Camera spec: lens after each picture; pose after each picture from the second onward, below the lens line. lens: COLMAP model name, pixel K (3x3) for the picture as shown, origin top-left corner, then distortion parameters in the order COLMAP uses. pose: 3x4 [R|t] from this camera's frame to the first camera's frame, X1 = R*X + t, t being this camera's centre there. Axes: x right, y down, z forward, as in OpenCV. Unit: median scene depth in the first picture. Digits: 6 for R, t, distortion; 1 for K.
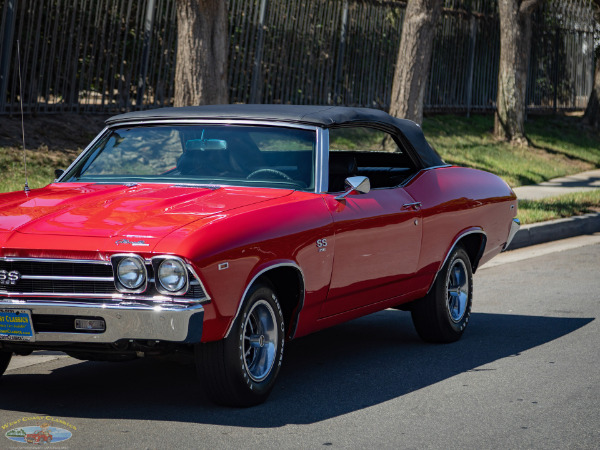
lens RADIAL K [[2093.6, 0, 285.5], [0, 2093.6, 227.0], [0, 0, 1]] dist [0.015916, 0.756892]
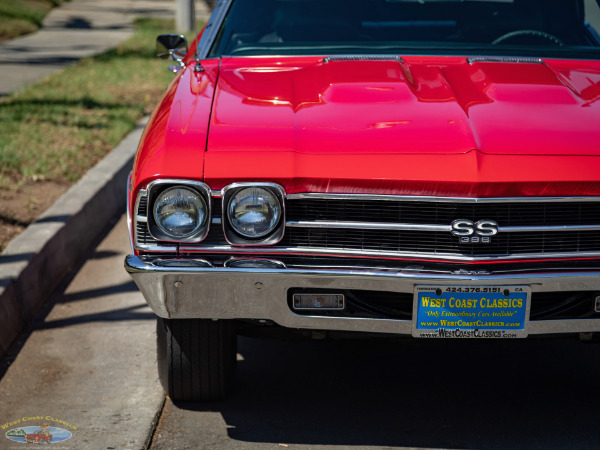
lens RADIAL K [[2093.6, 0, 285.5], [0, 2093.6, 227.0], [0, 0, 1]] dist [0.015916, 0.756892]
pose [[0.904770, -0.055758, 0.422235, -0.322447], [0.022069, 0.996199, 0.084261, -0.020679], [-0.425329, -0.066918, 0.902562, 0.377126]]
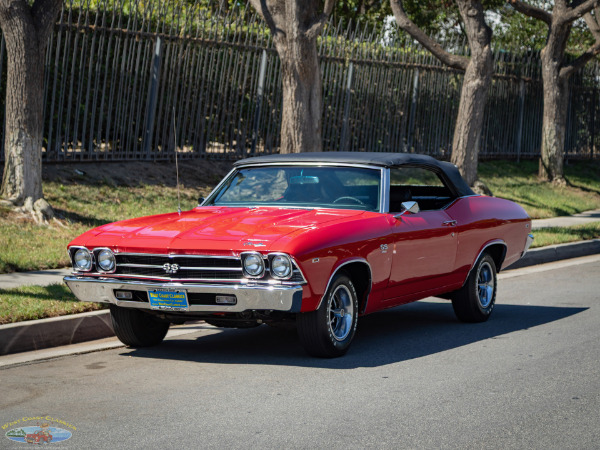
lens RADIAL K [[1863.2, 0, 297.6], [0, 1863.2, 225.8], [0, 0, 1]] dist [0.191584, 0.028803]
pose [[0.999101, -0.000852, -0.042375, 0.010199], [0.000027, 0.999811, -0.019460, 0.014982], [0.042383, 0.019442, 0.998912, -0.242144]]
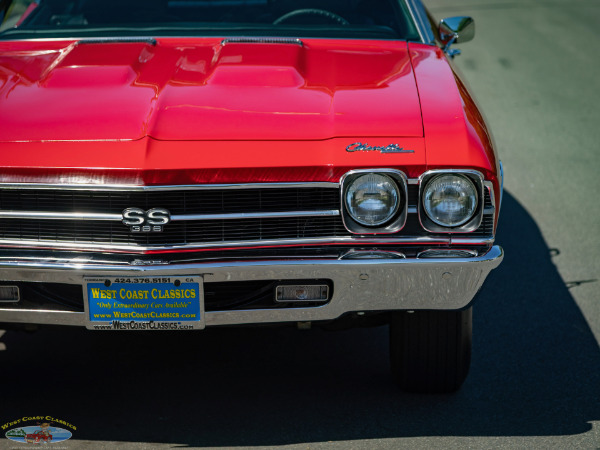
lens RADIAL K [[2093.6, 0, 285.5], [0, 2093.6, 227.0], [0, 0, 1]] dist [0.015916, 0.756892]
pose [[0.922924, -0.070771, 0.378421, -0.236223], [0.037234, 0.994759, 0.095226, -0.020083], [-0.383177, -0.073796, 0.920722, 0.352687]]
